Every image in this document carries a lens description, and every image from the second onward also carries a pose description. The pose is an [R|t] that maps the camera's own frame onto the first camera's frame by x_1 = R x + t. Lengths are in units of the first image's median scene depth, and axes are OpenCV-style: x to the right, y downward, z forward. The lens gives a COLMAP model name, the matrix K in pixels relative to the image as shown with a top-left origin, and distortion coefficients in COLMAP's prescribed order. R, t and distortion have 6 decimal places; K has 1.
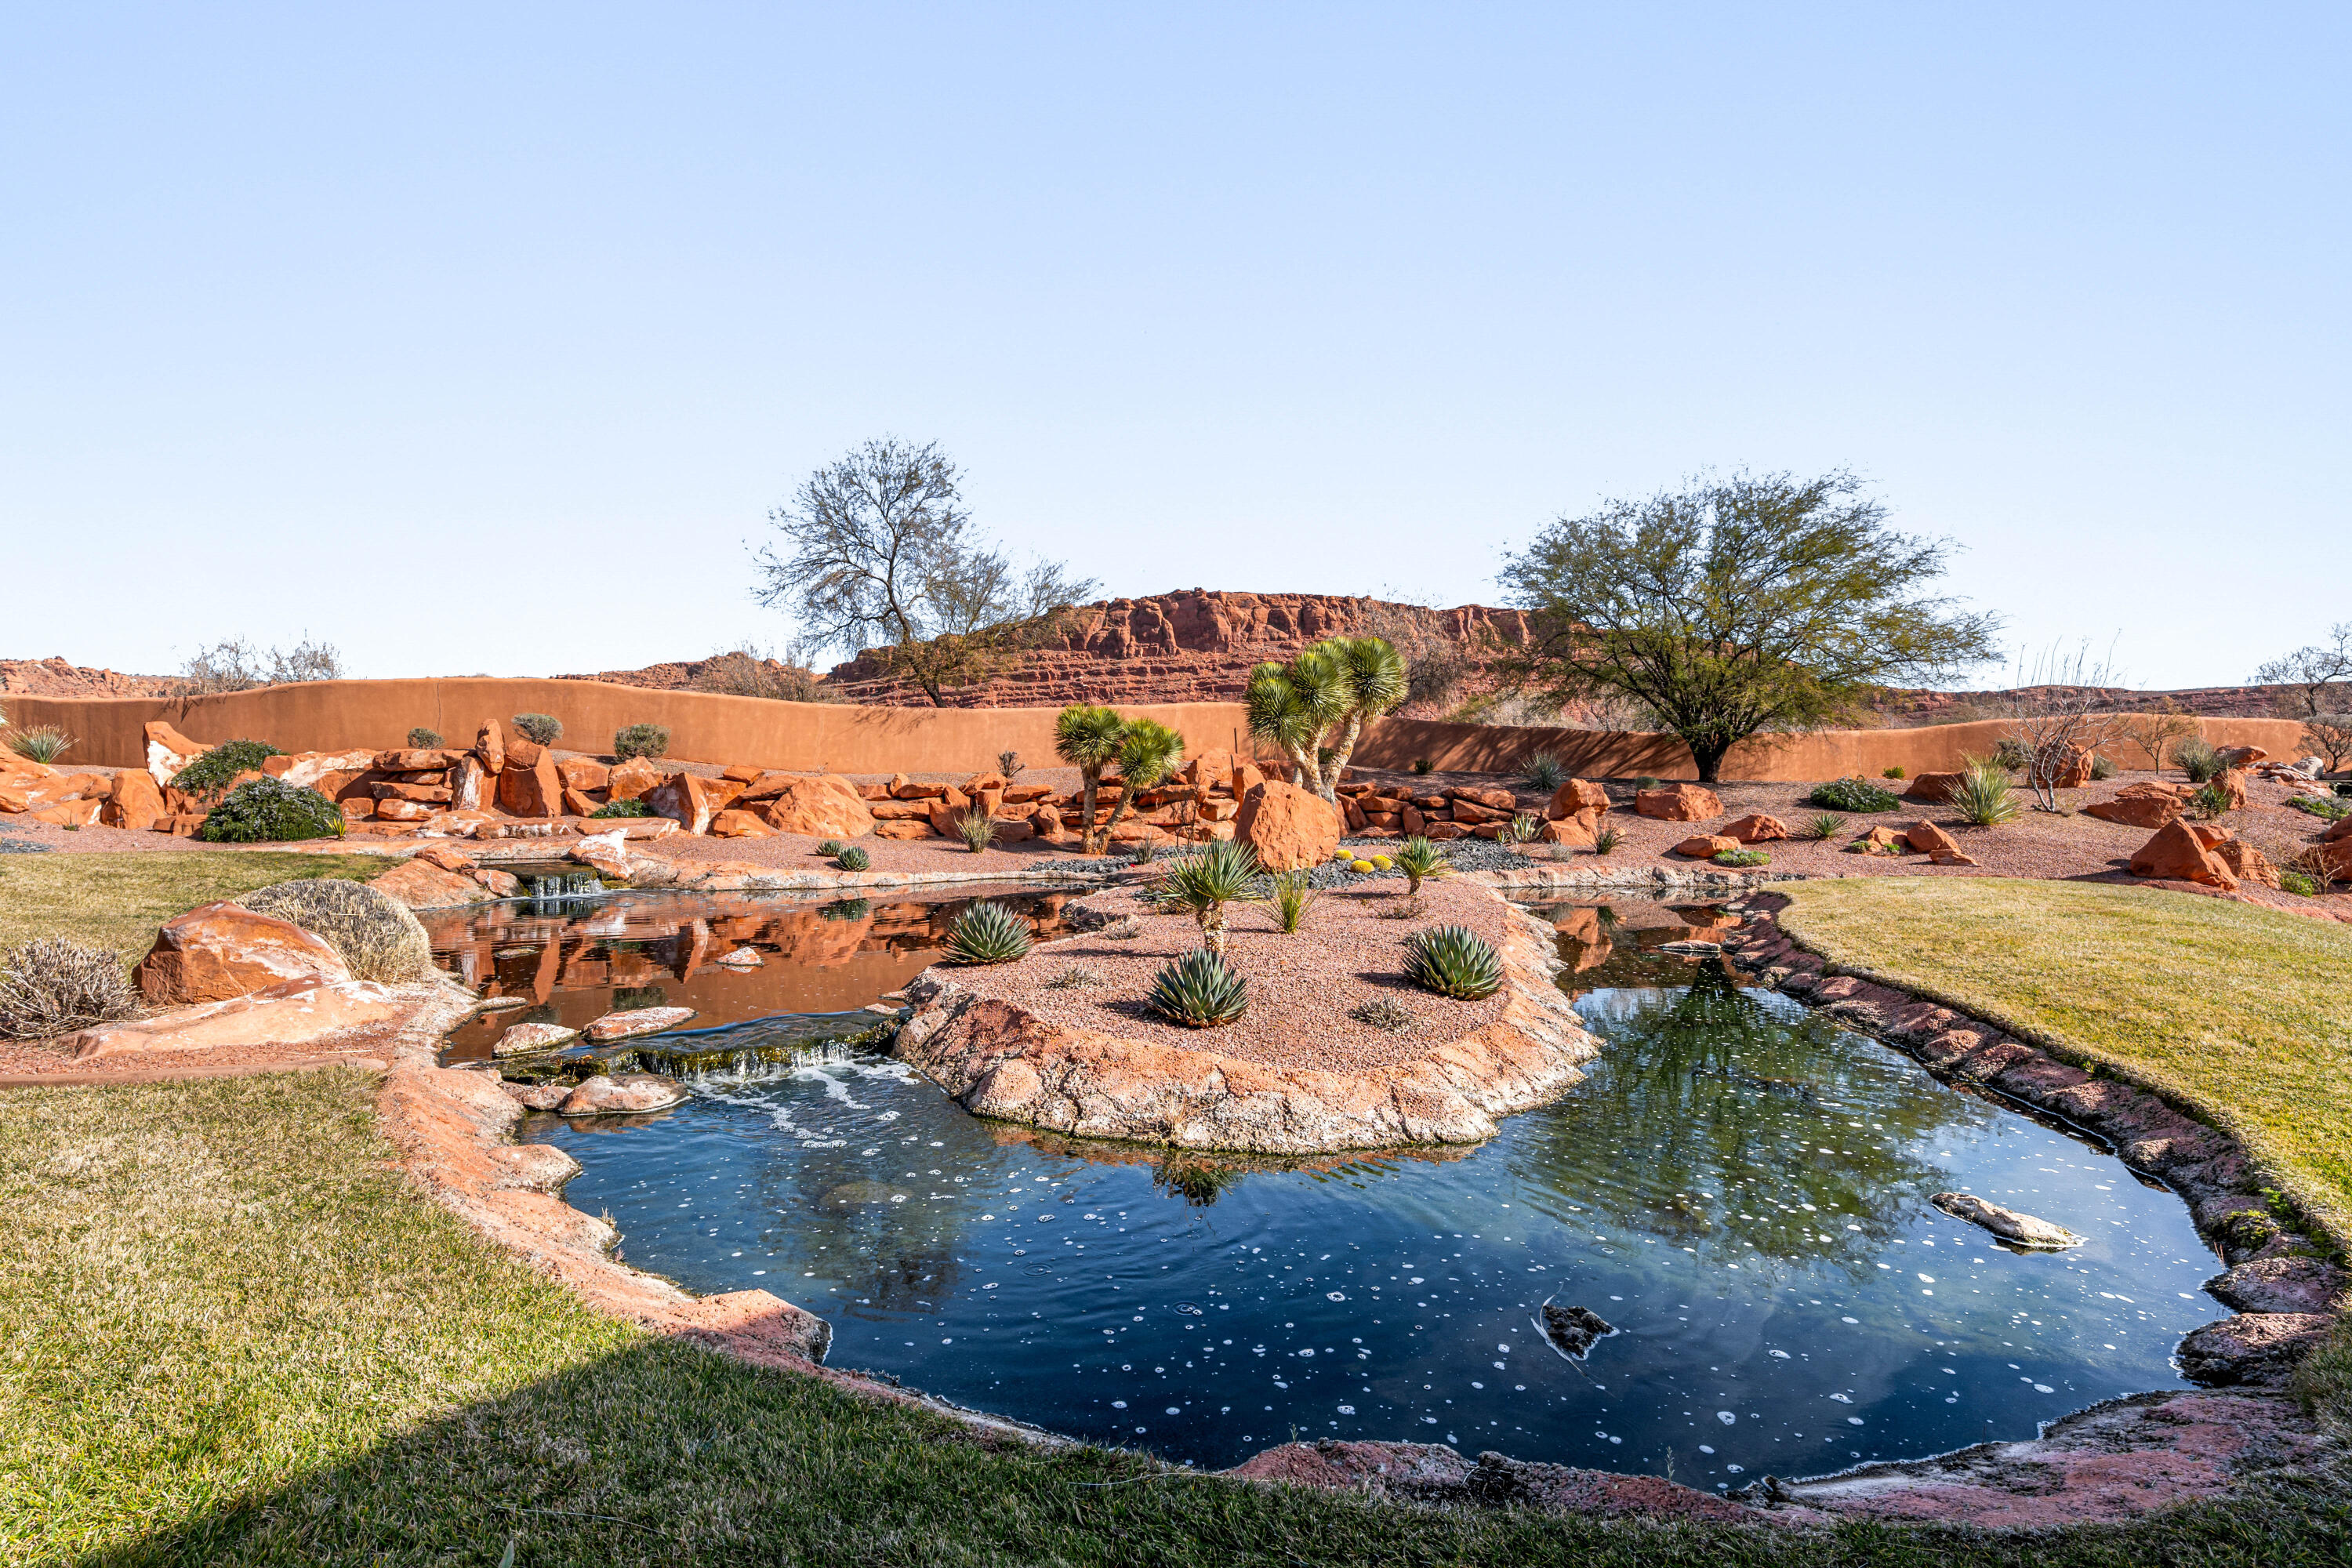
lens RADIAL K [[1044.6, 0, 1176.0], [0, 1044.6, 784.0], [0, 0, 1]] dist [-0.000939, -0.000236]
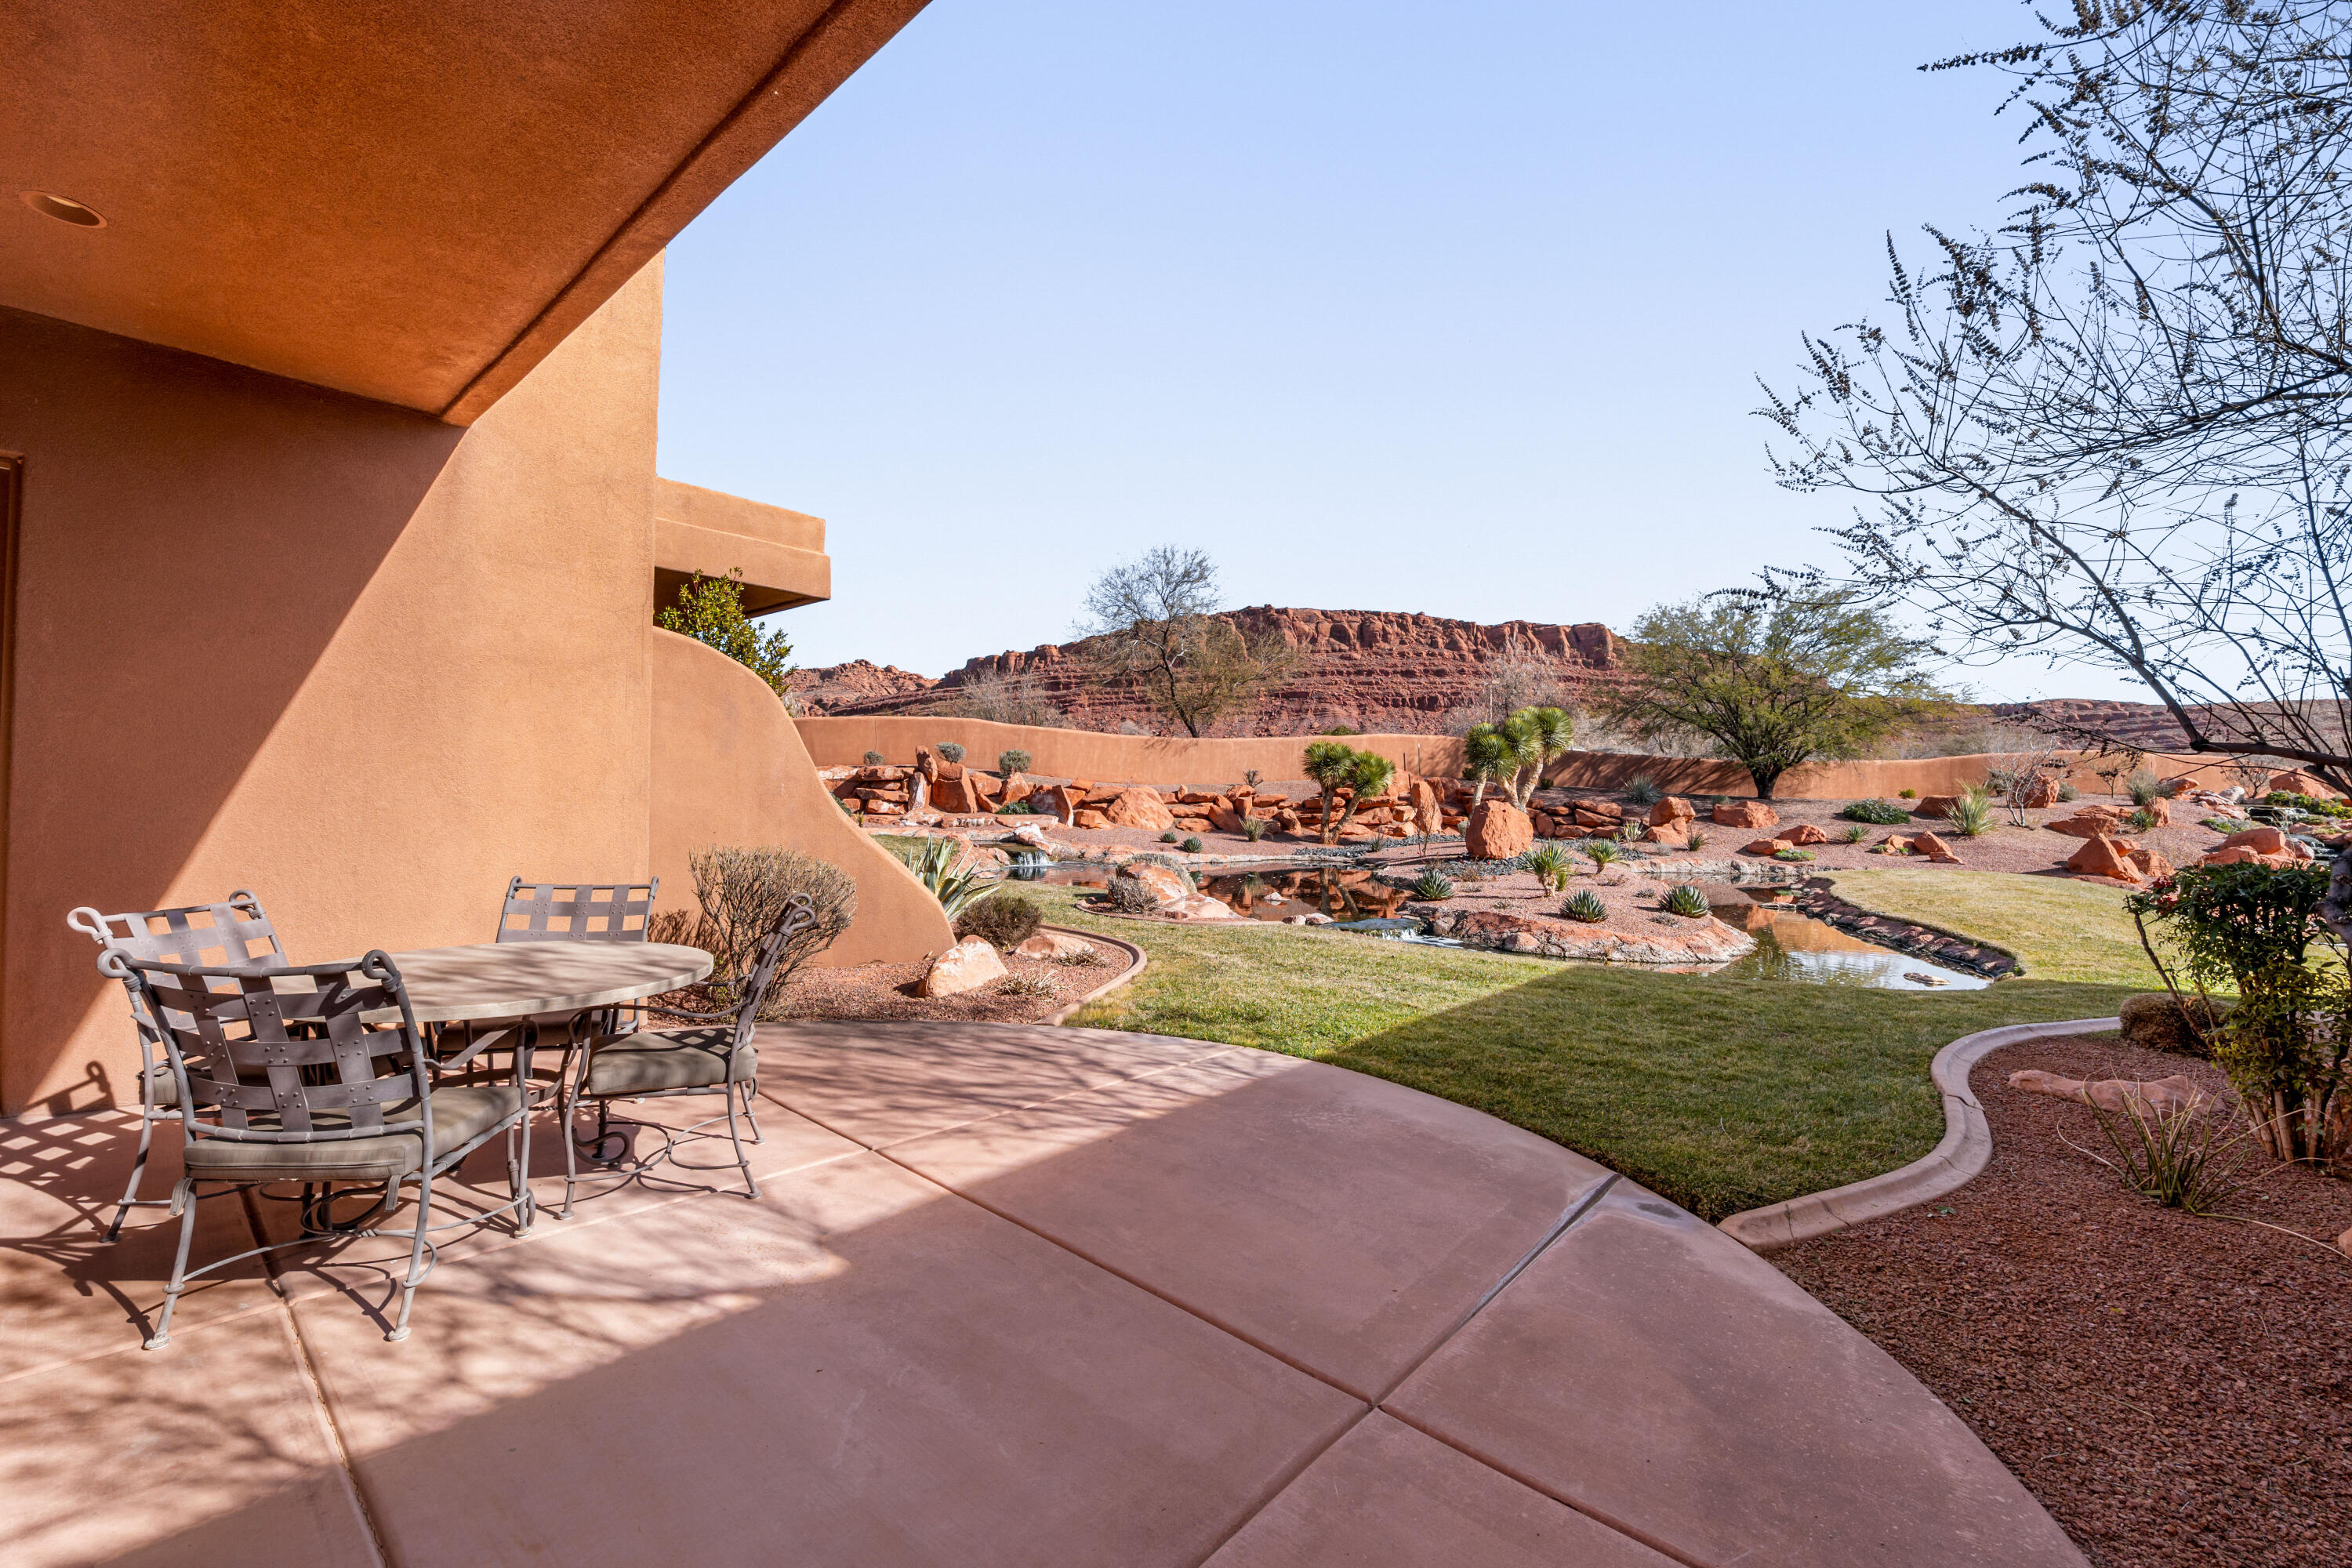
lens RADIAL K [[941.5, 0, 1176.0], [0, 941.5, 784.0], [0, 0, 1]] dist [-0.010509, 0.000108]
pose [[0.997747, 0.014443, -0.065515, -0.203349], [-0.014051, 0.999880, 0.006448, -0.021444], [0.065601, -0.005513, 0.997831, -0.310308]]
